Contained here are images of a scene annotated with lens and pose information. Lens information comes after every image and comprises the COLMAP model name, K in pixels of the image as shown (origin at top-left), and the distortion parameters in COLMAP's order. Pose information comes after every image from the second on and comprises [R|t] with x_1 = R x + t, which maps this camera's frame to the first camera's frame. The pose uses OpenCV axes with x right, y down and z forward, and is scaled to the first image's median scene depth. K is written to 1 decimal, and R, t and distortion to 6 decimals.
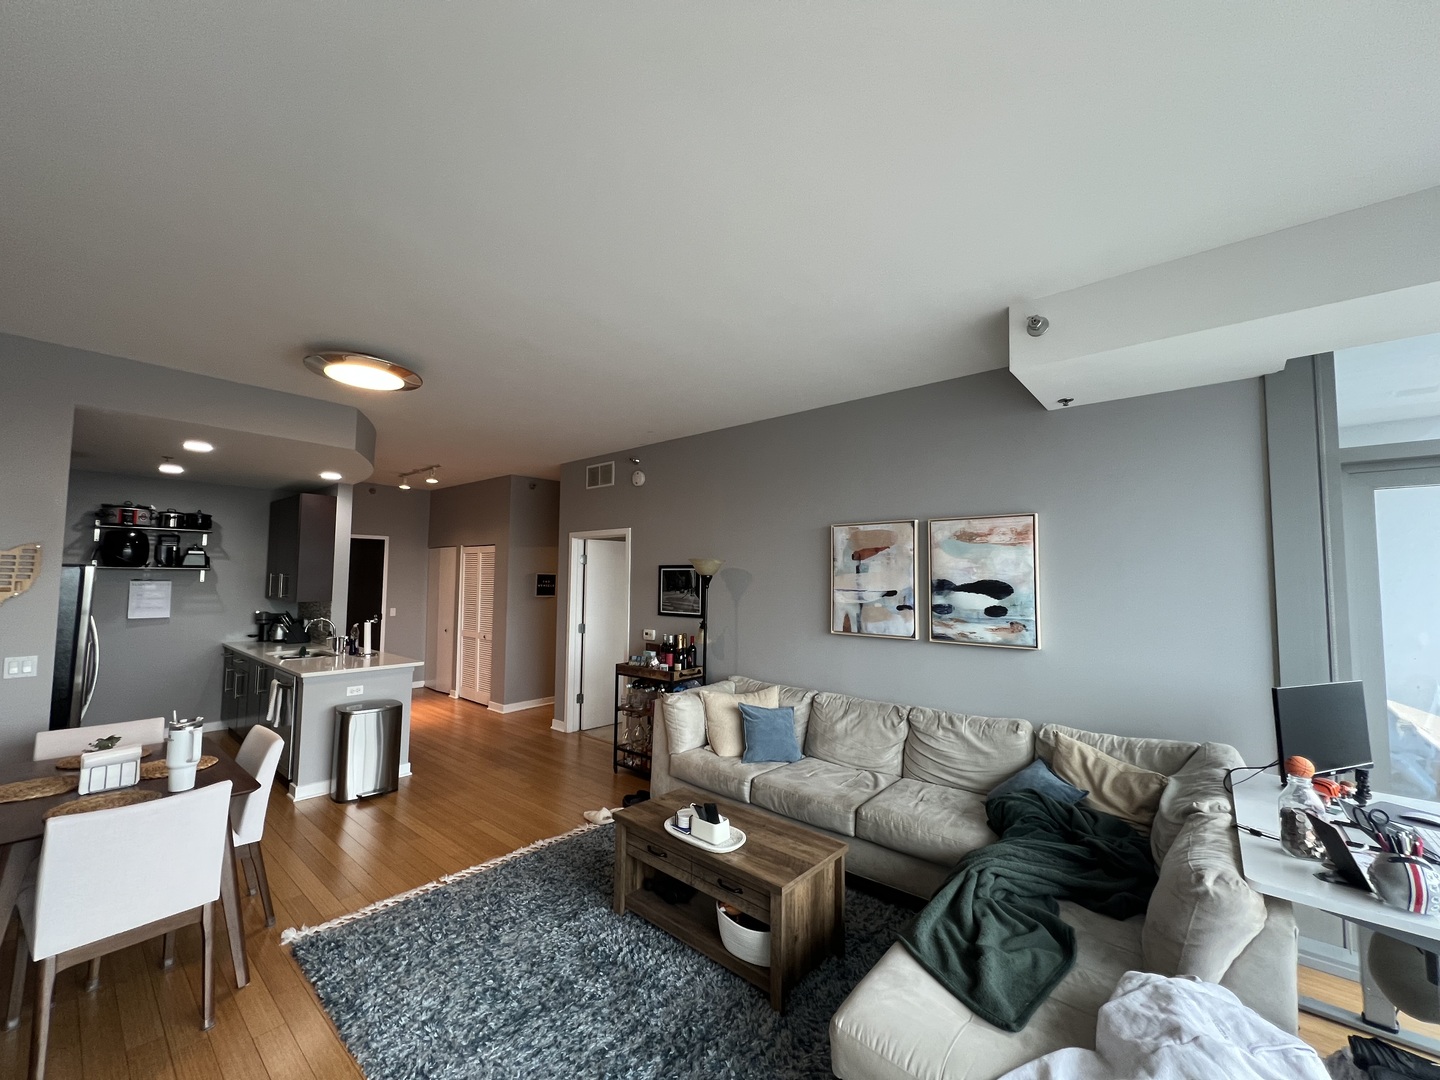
lens RADIAL K [[574.2, 0, 727.6], [0, 574.2, 536.7], [0, 0, 1]] dist [0.000244, 0.000032]
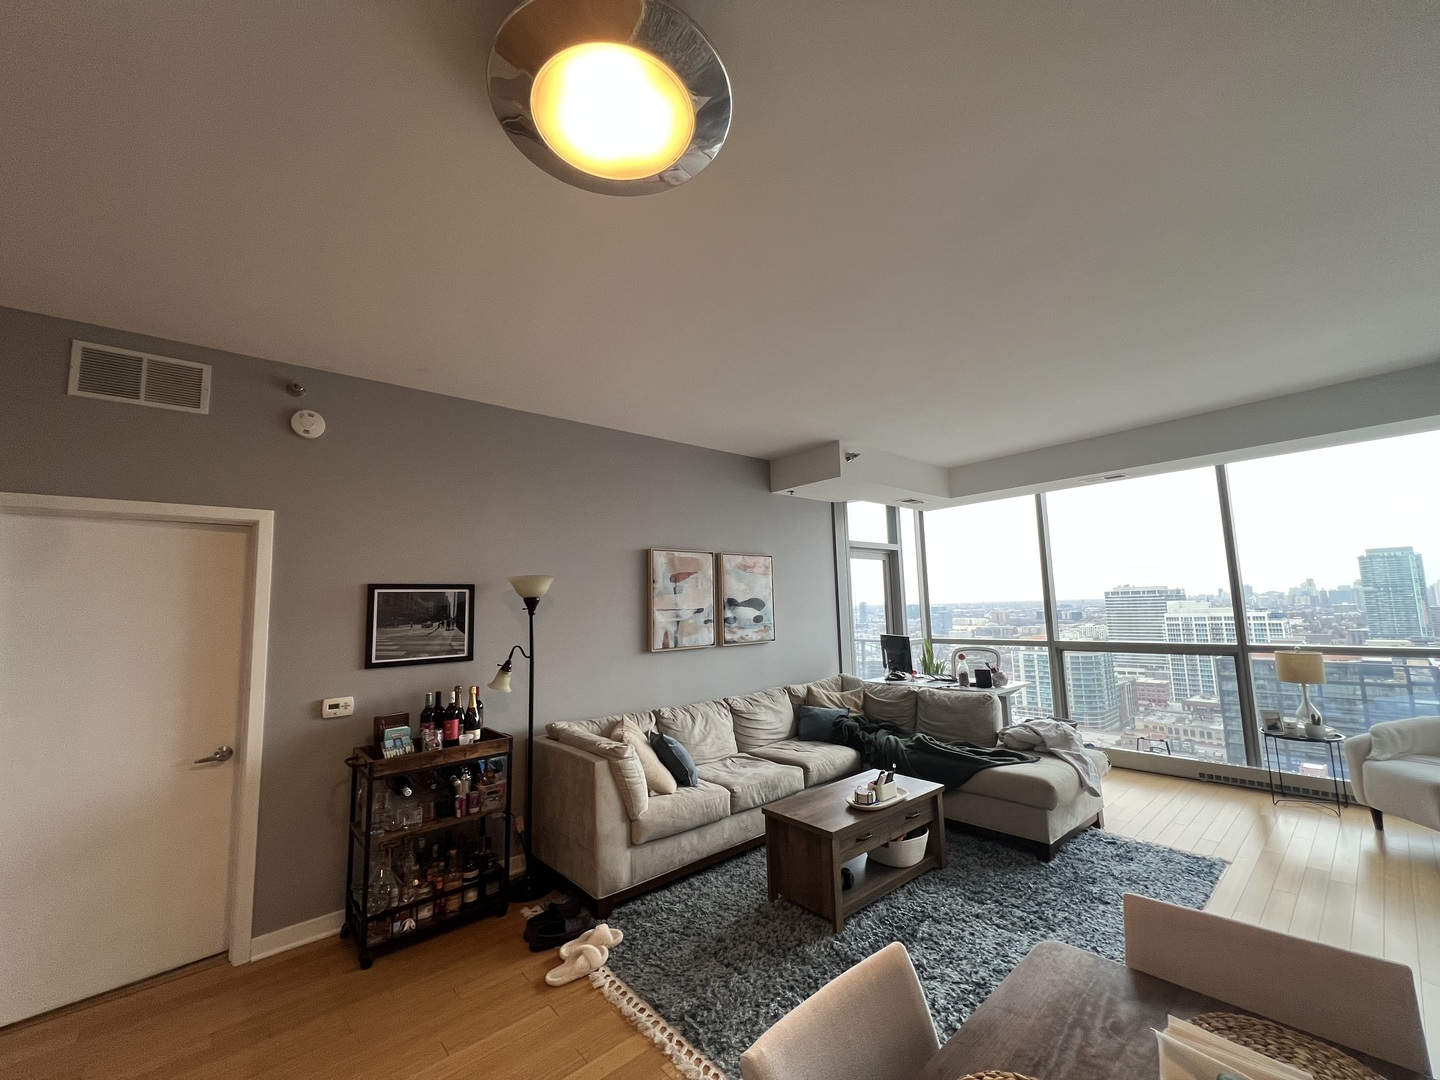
lens RADIAL K [[574.2, 0, 722.3], [0, 574.2, 542.3], [0, 0, 1]] dist [0.000244, 0.000032]
pose [[0.156337, 0.097136, 0.982916, -0.889976], [-0.041500, 0.994920, -0.091722, 0.063111], [-0.986832, -0.026451, 0.159573, 0.746988]]
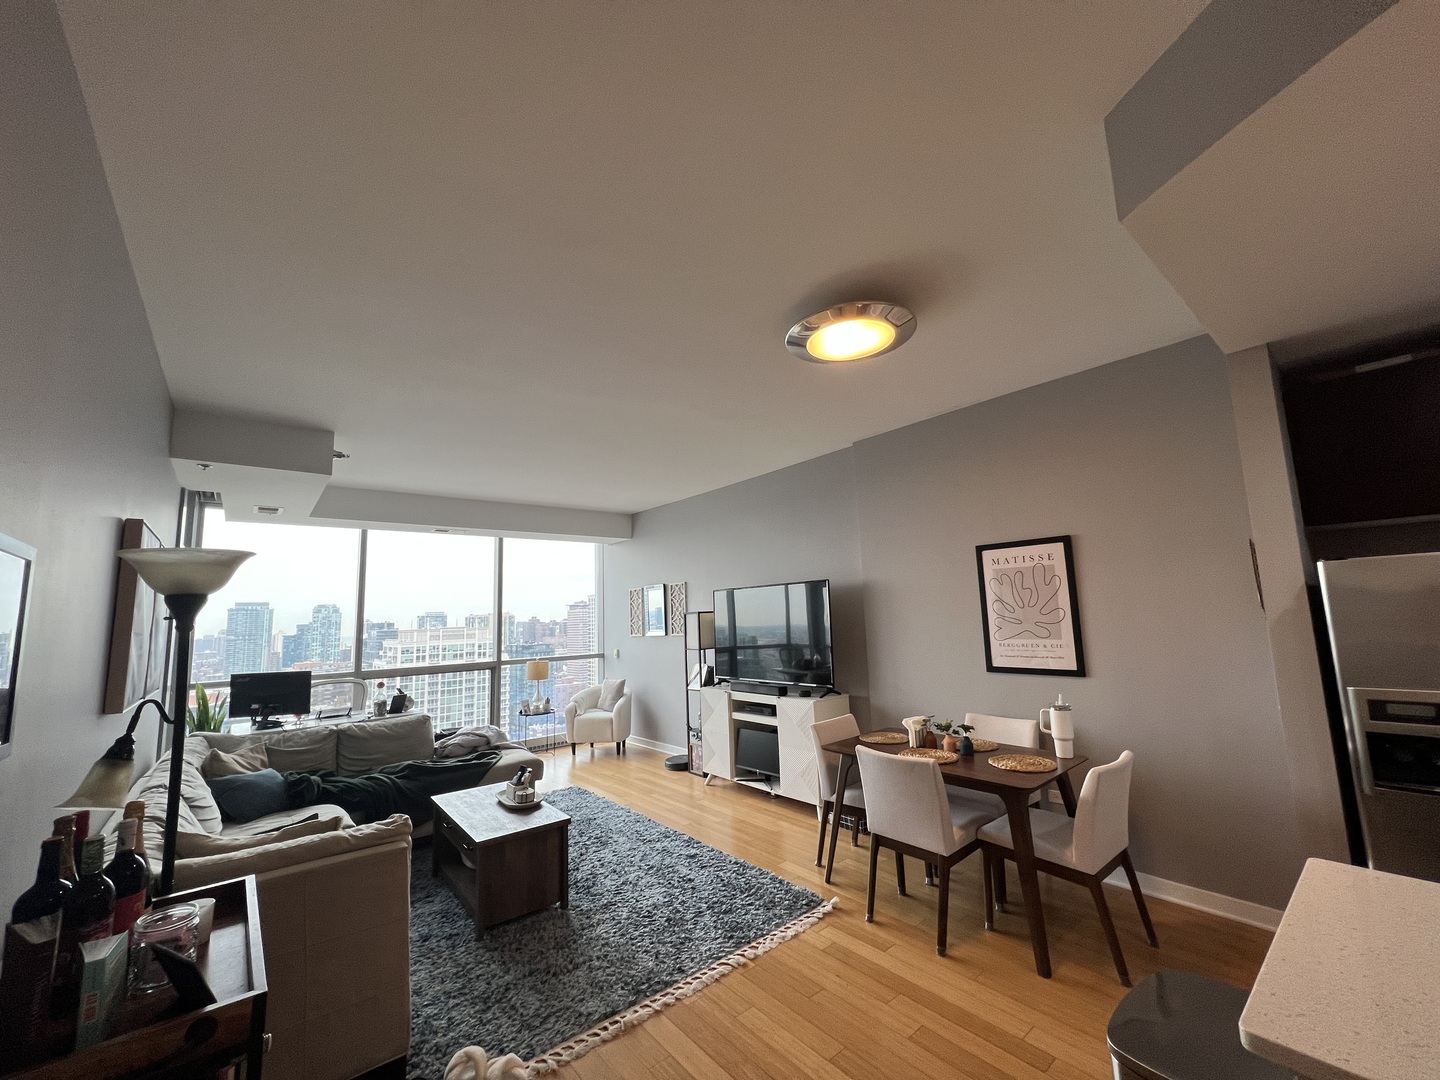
lens RADIAL K [[574.2, 0, 725.9], [0, 574.2, 542.9], [0, 0, 1]] dist [0.000244, 0.000032]
pose [[-0.983699, 0.049453, 0.172890, -0.517995], [0.013981, 0.979564, -0.200644, 0.132448], [-0.179279, -0.194956, -0.964288, 1.533975]]
